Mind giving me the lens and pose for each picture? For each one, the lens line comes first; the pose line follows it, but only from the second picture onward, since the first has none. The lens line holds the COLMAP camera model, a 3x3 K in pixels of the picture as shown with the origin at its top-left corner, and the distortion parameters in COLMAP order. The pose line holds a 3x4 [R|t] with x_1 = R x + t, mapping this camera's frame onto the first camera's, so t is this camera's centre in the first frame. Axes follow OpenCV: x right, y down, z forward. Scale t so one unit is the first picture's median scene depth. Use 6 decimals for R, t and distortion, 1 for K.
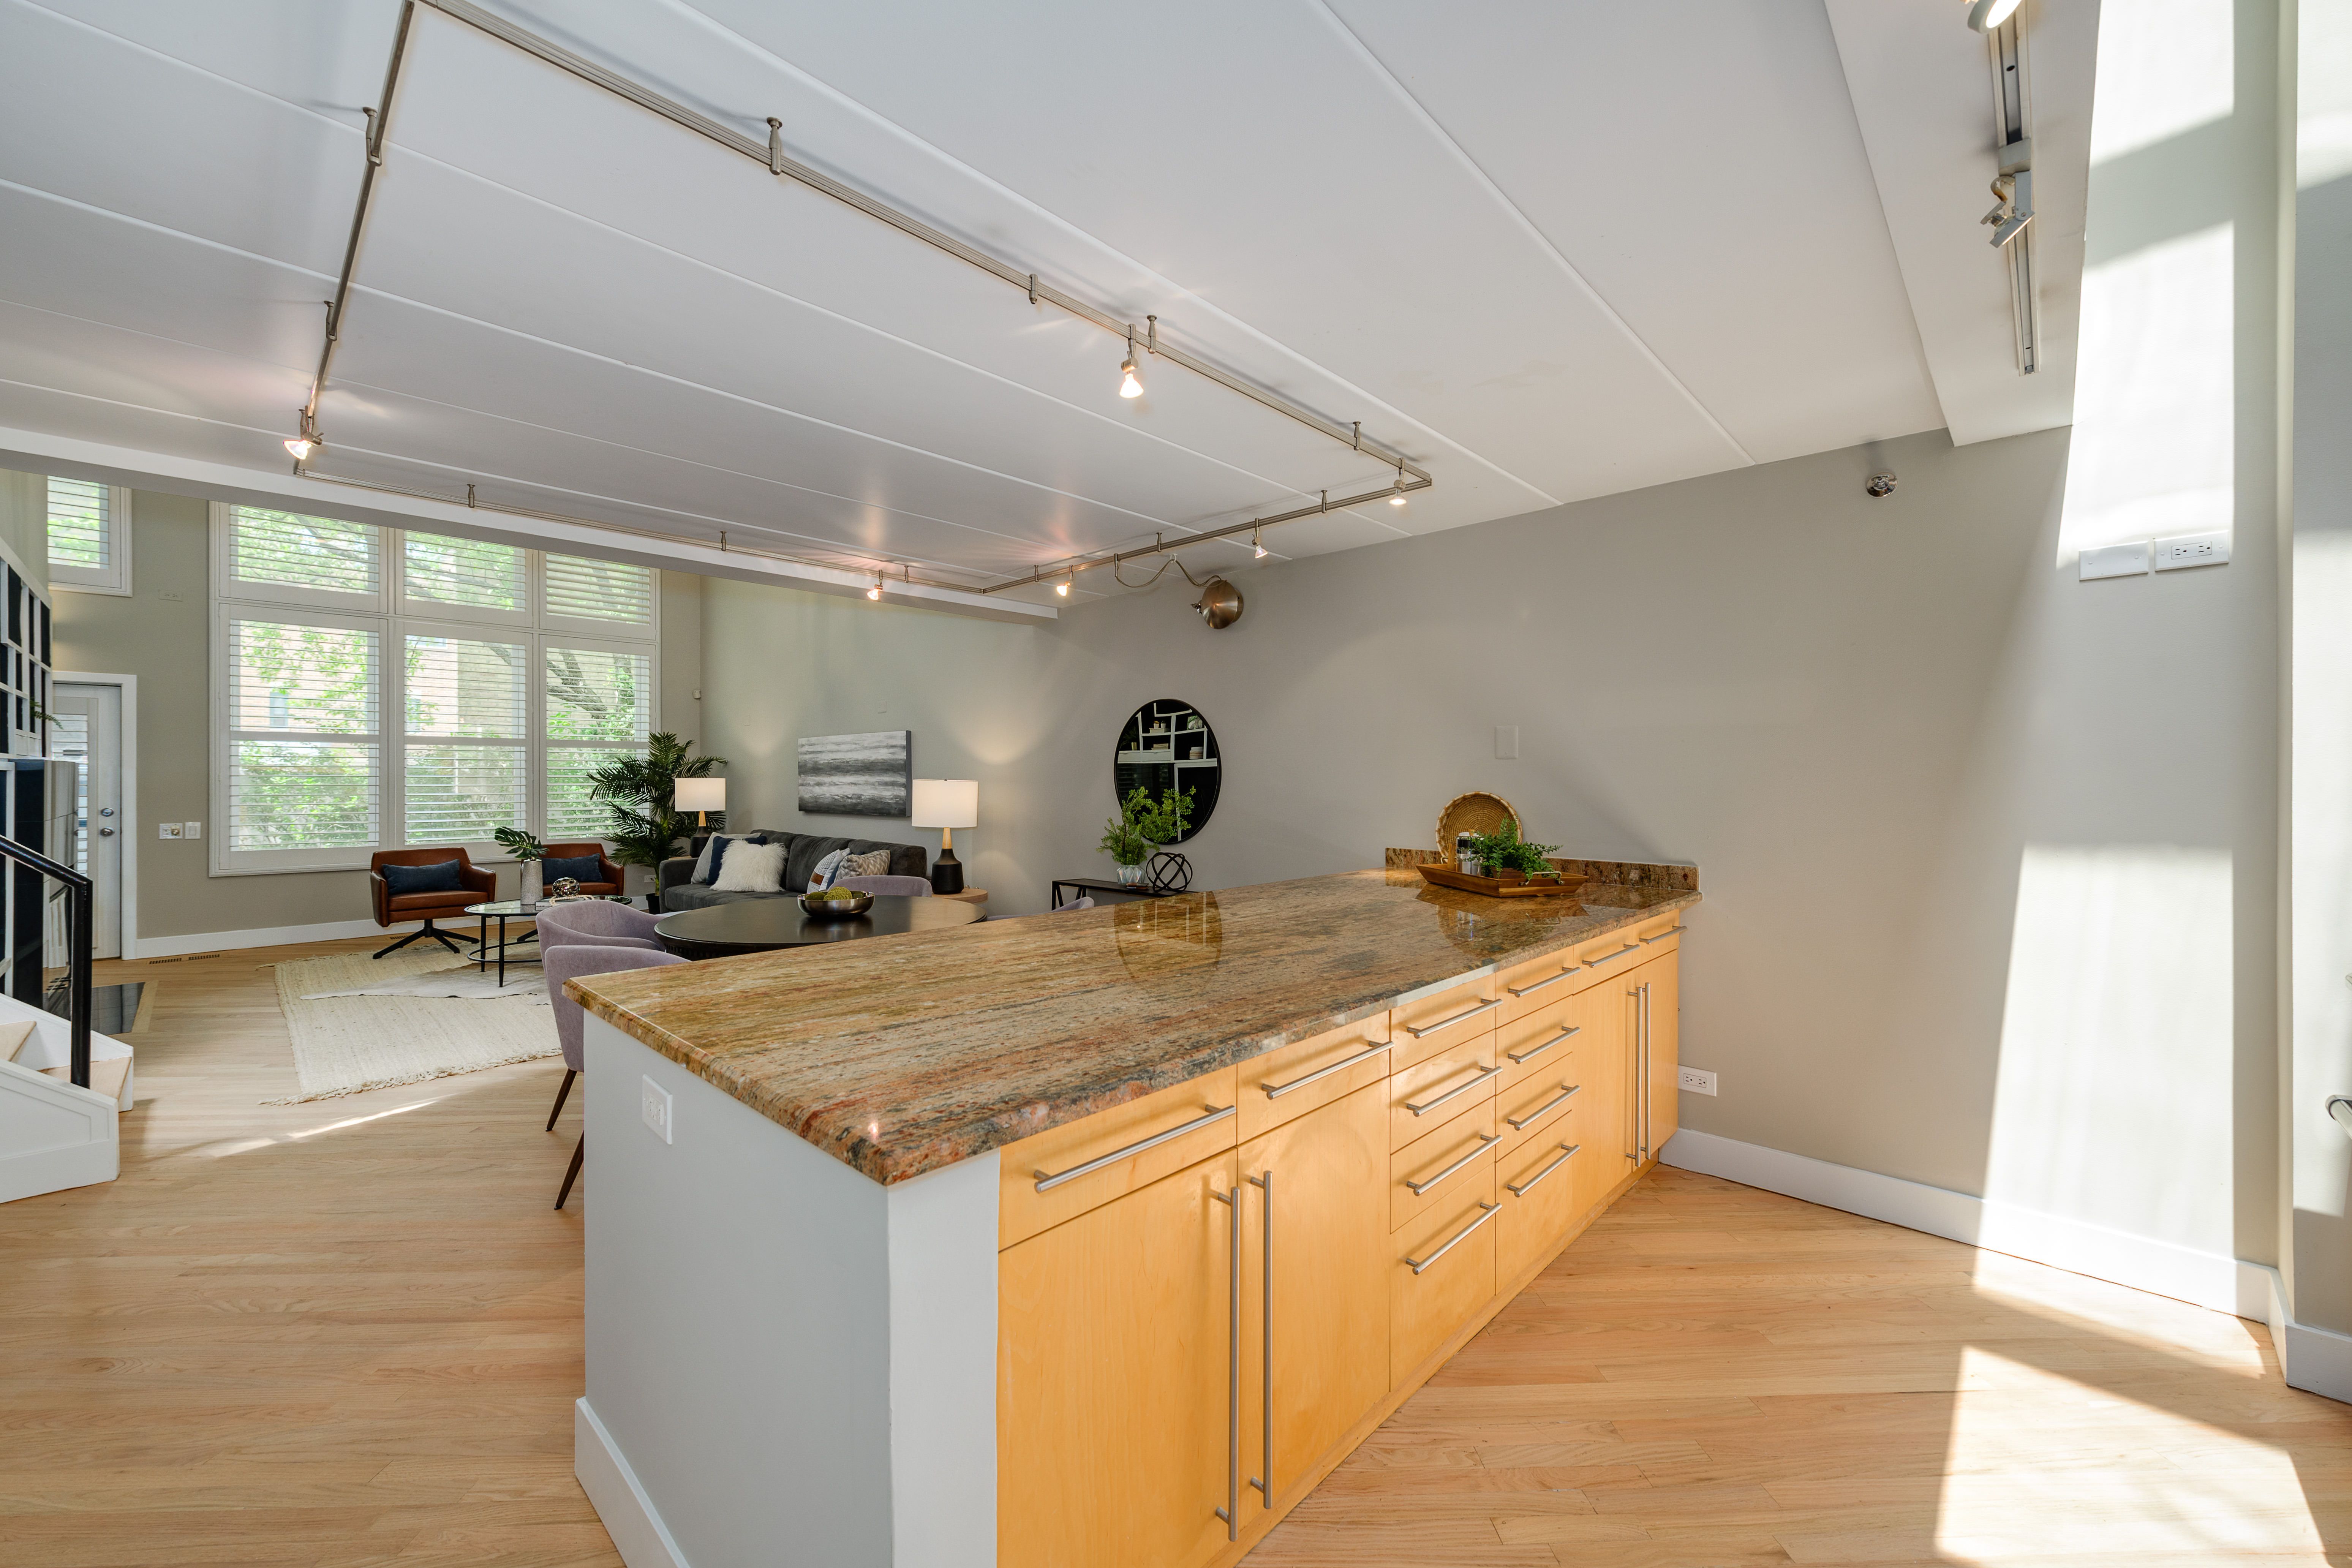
lens RADIAL K [[917.8, 0, 1174.1], [0, 917.8, 781.8], [0, 0, 1]] dist [0.008547, -0.000902]
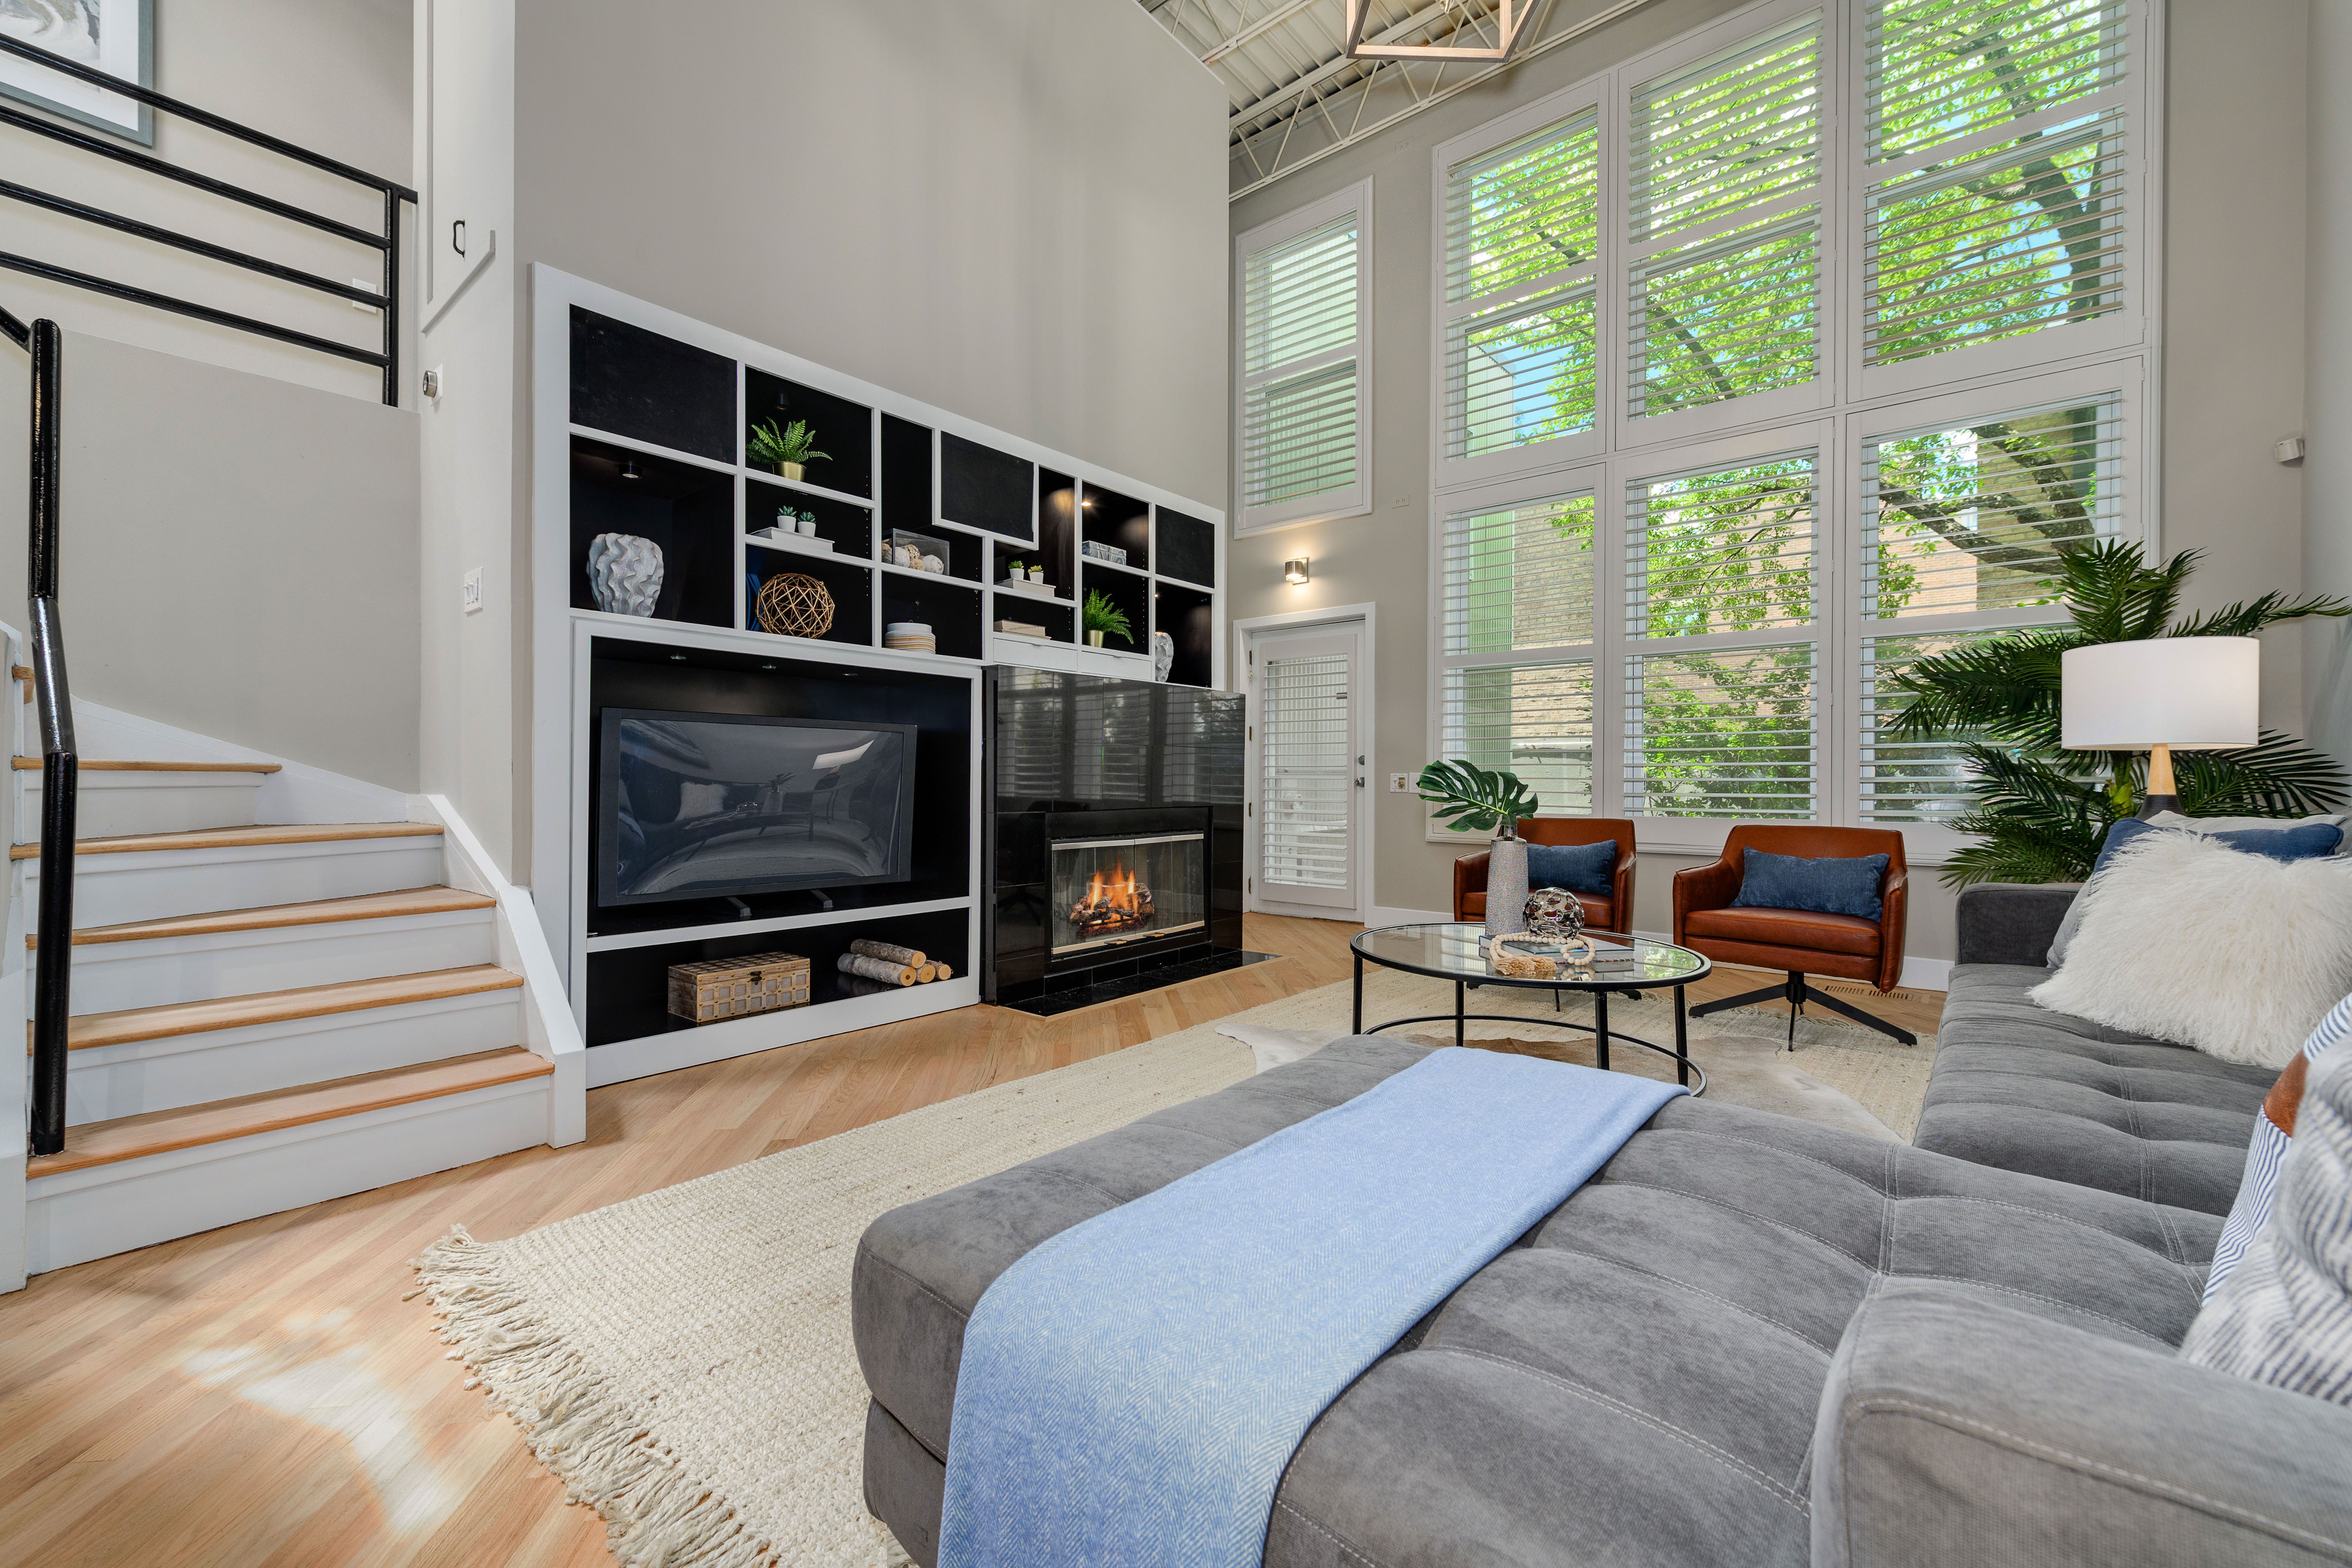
lens RADIAL K [[947.3, 0, 1177.3], [0, 947.3, 770.8], [0, 0, 1]] dist [-0.002244, -0.000179]
pose [[0.068404, -0.011160, -0.997595, -0.248487], [-0.006575, 0.999911, -0.011636, 0.055212], [0.997636, 0.007355, 0.068325, 0.762831]]
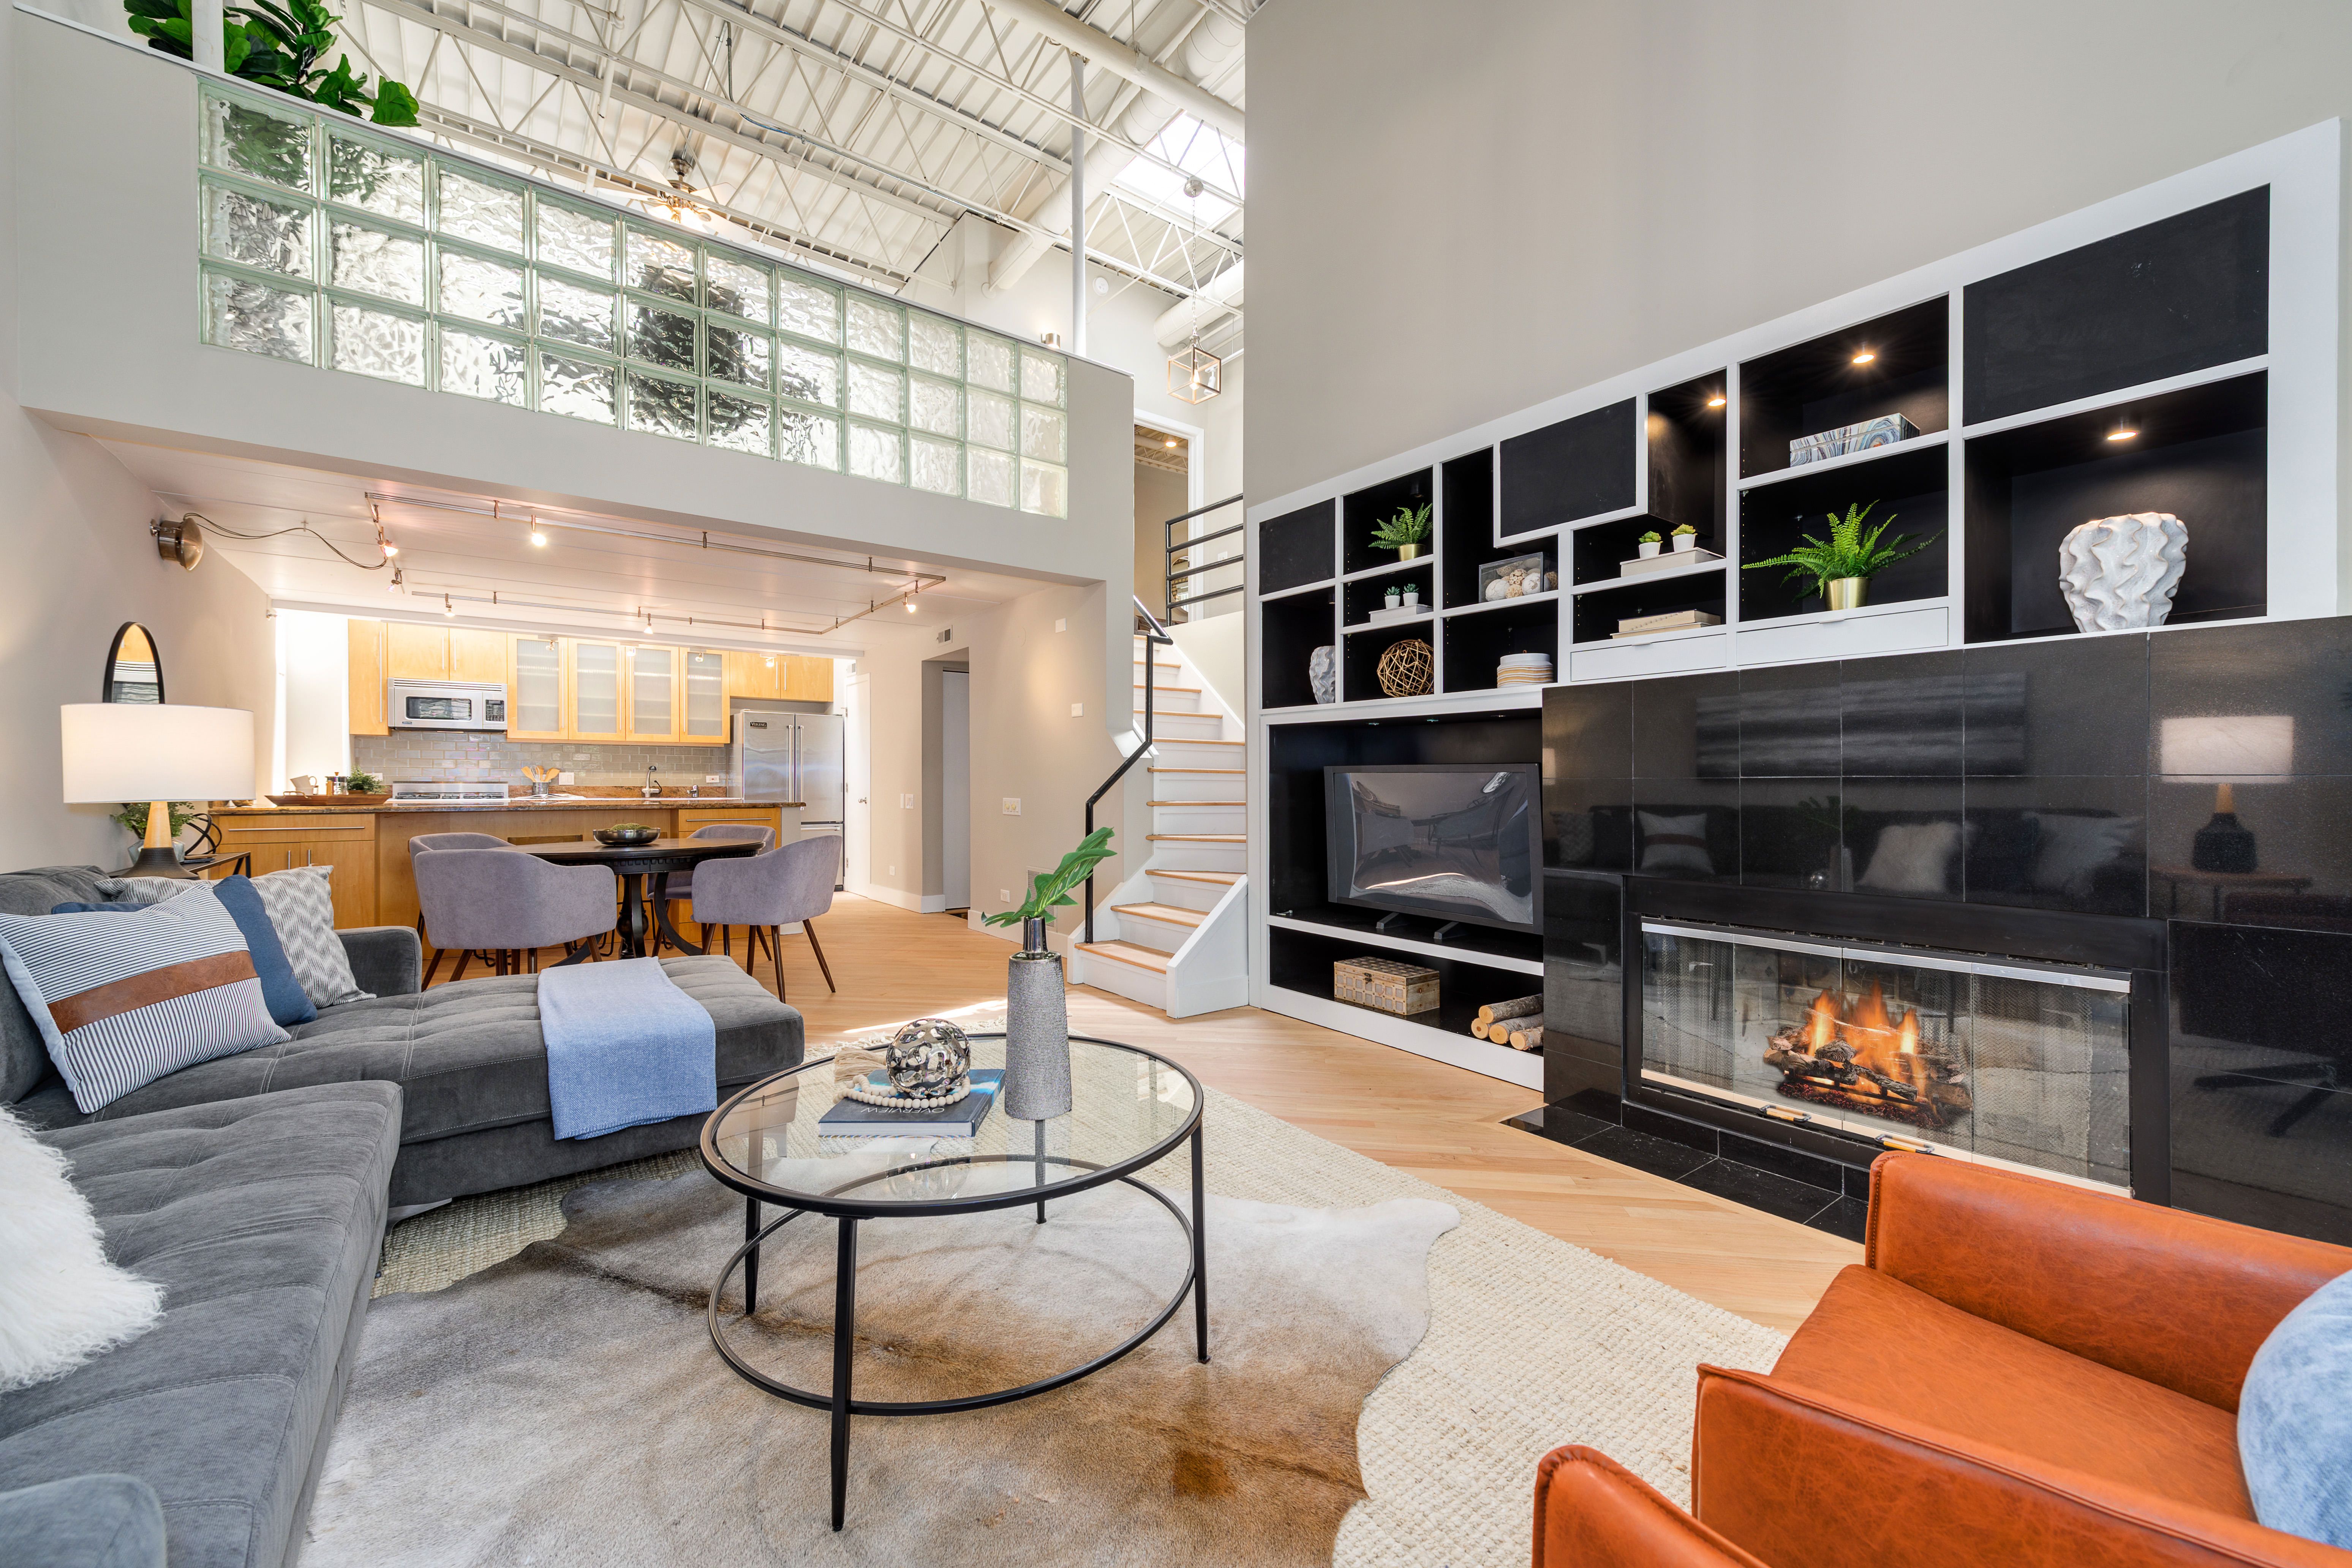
lens RADIAL K [[917.8, 0, 1179.6], [0, 917.8, 785.0], [0, 0, 1]] dist [0.008547, -0.000902]
pose [[-0.987504, -0.002856, 0.157566, -0.729404], [-0.001796, 0.999975, 0.006871, 0.029635], [-0.157581, 0.006502, -0.987485, 1.183005]]
